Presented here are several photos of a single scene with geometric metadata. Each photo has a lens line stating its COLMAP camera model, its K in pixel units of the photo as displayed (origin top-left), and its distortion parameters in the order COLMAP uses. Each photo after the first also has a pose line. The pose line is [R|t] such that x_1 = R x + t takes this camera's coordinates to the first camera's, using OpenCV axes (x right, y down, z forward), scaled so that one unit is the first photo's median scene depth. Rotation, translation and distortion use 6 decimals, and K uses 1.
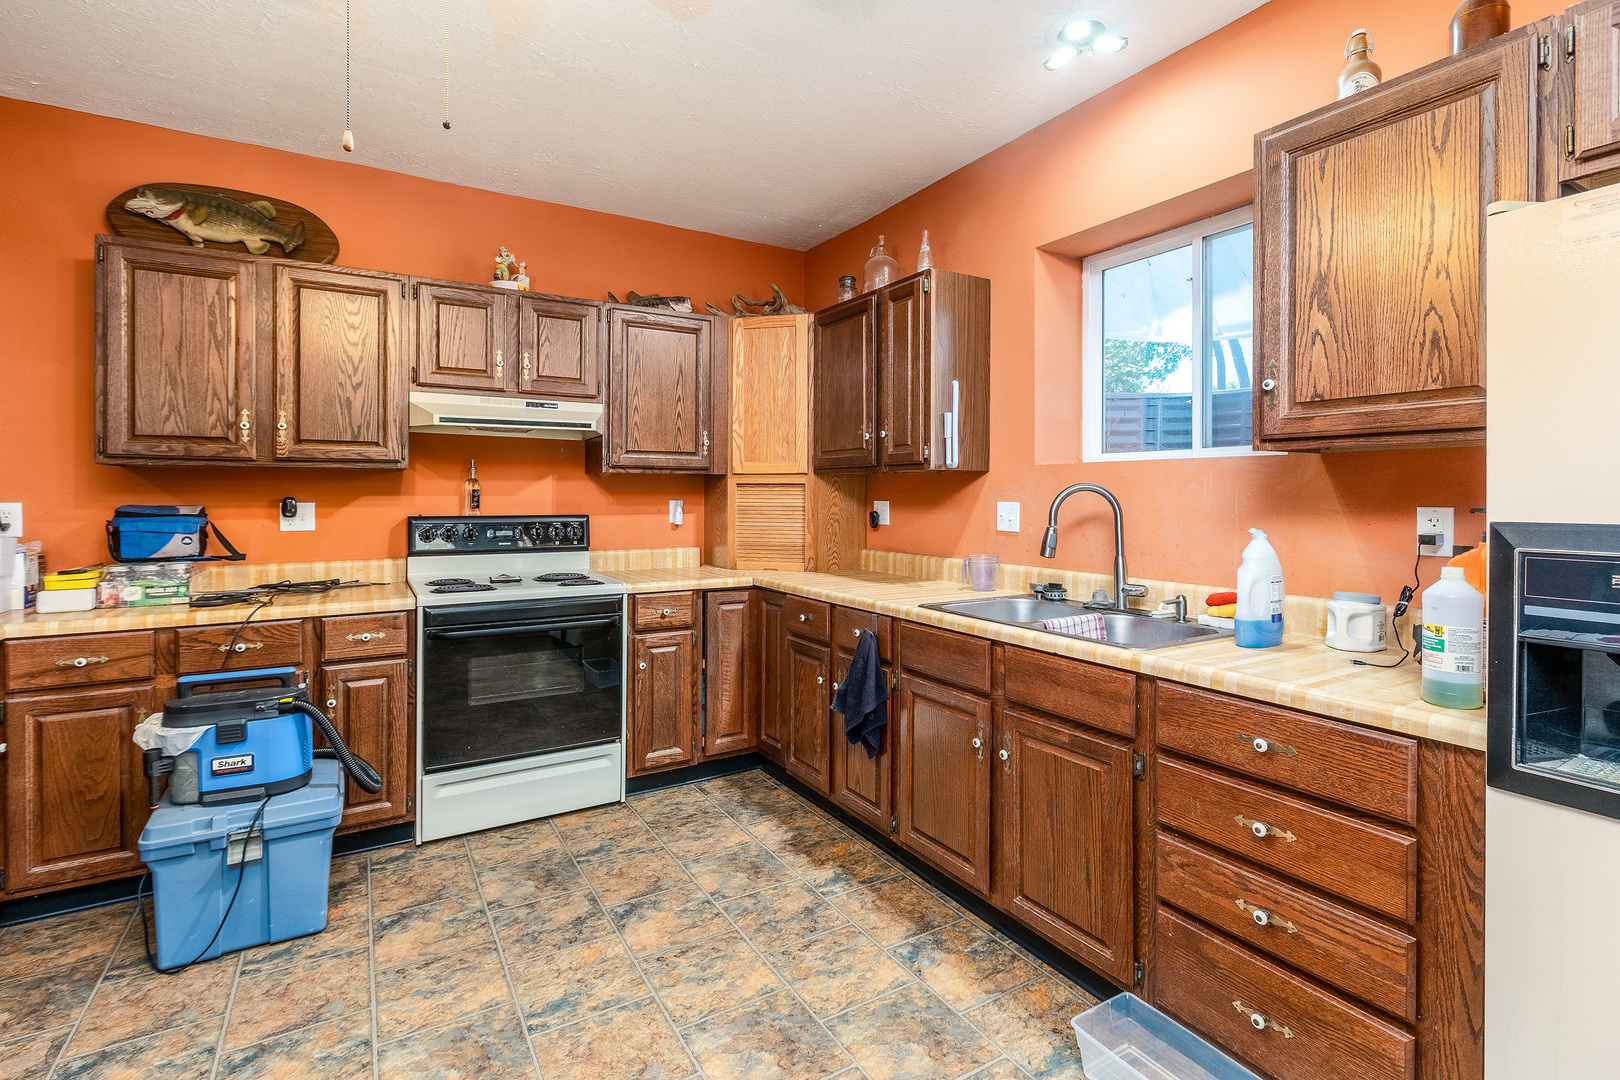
lens RADIAL K [[747.5, 0, 818.3], [0, 747.5, 499.9], [0, 0, 1]] dist [0.005766, -0.003458]
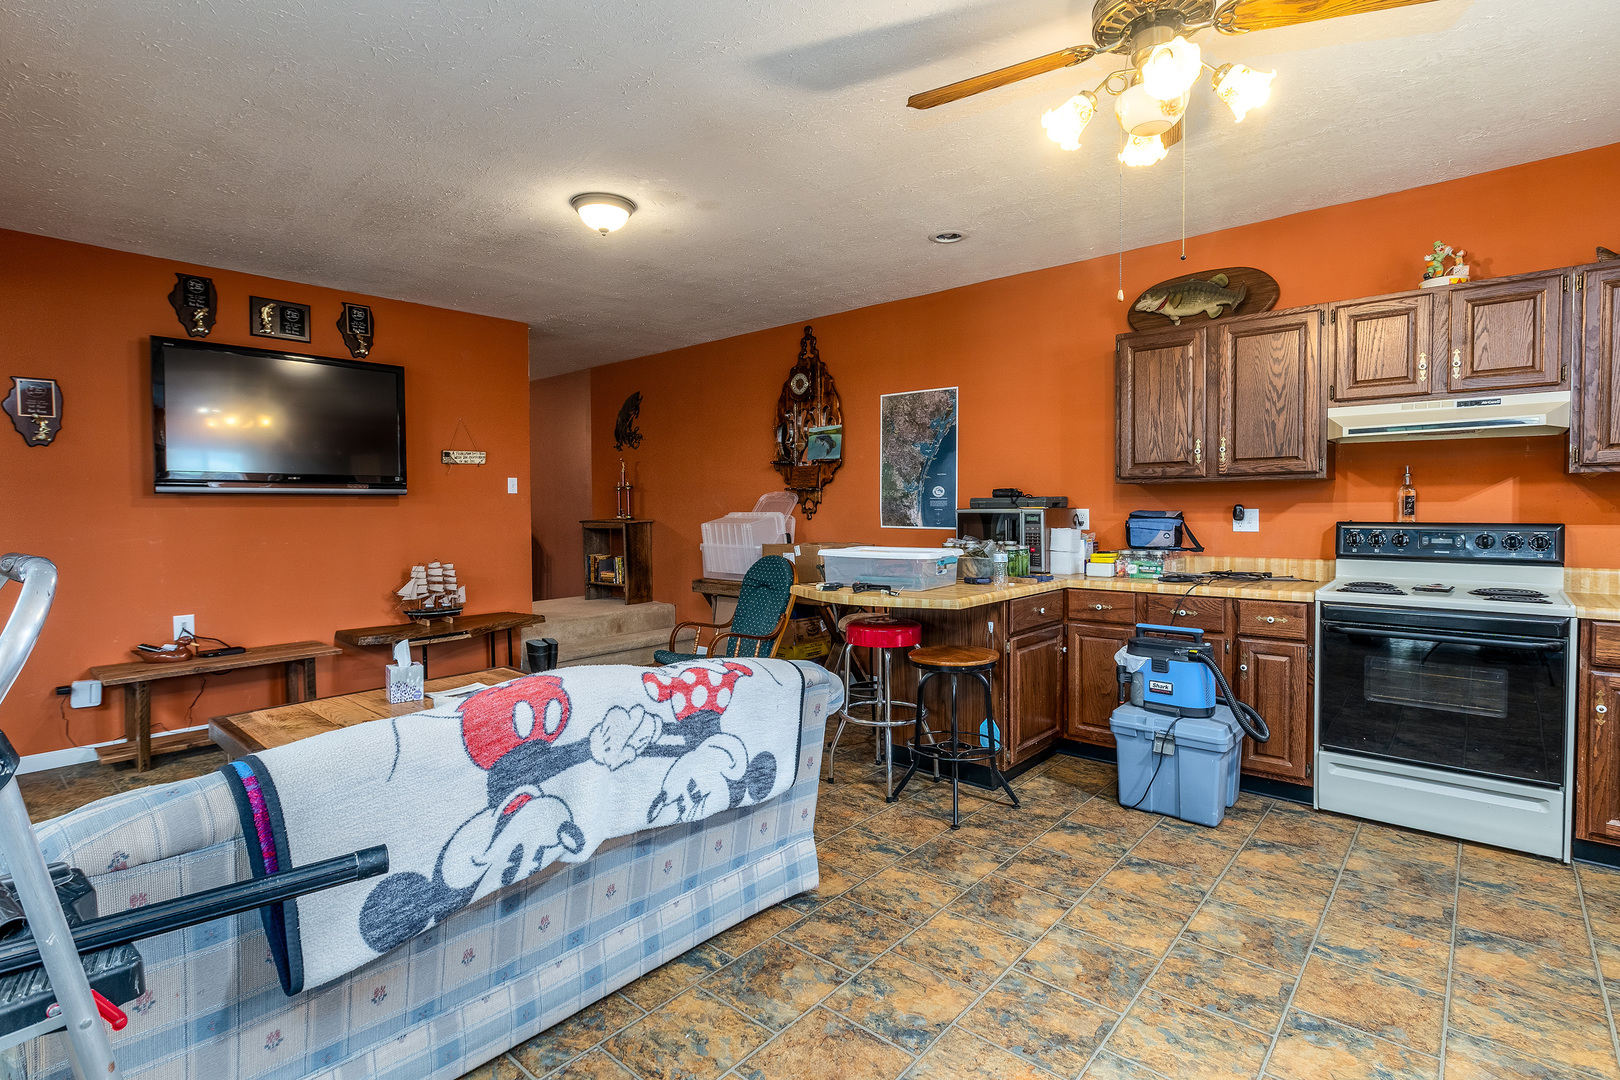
lens RADIAL K [[747.5, 0, 808.1], [0, 747.5, 528.9], [0, 0, 1]] dist [0.005766, -0.003458]
pose [[0.307407, 0.025731, -0.951230, 0.296579], [0.002111, 0.999613, 0.027722, 0.001147], [0.951576, -0.010530, 0.307234, -0.078080]]
